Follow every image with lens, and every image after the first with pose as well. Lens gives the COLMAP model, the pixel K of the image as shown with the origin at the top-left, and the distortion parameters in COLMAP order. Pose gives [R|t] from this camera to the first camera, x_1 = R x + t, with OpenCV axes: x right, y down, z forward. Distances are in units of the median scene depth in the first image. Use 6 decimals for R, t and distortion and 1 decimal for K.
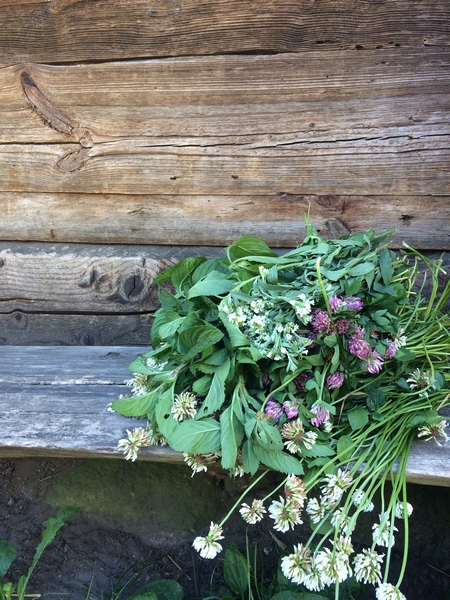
lens RADIAL K [[509.7, 0, 226.0], [0, 509.7, 302.4], [0, 0, 1]] dist [0.116455, -0.175227]
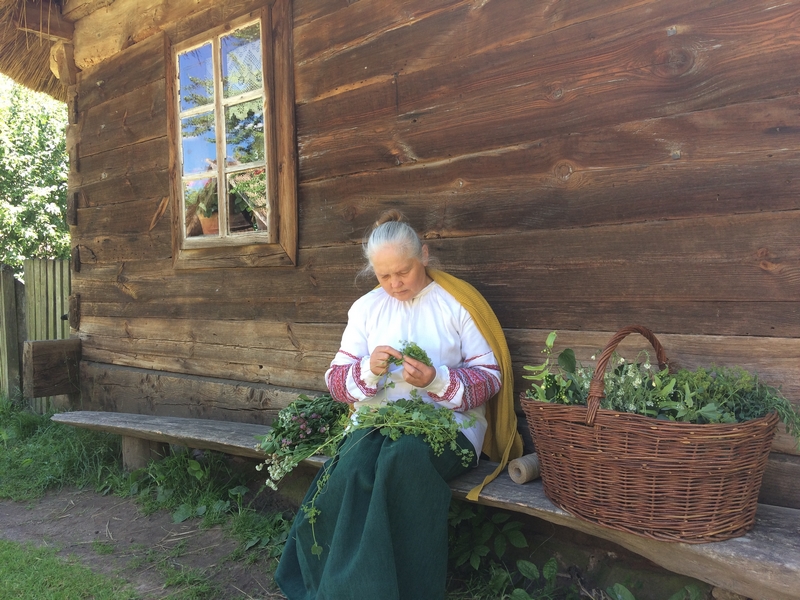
lens RADIAL K [[679.6, 0, 391.5], [0, 679.6, 299.8], [0, 0, 1]] dist [0.116455, -0.175227]
pose [[0.846499, -0.011620, -0.532264, 2.119702], [-0.087699, 0.983061, -0.160935, -0.049004], [0.525118, 0.182911, 0.831141, -1.840169]]
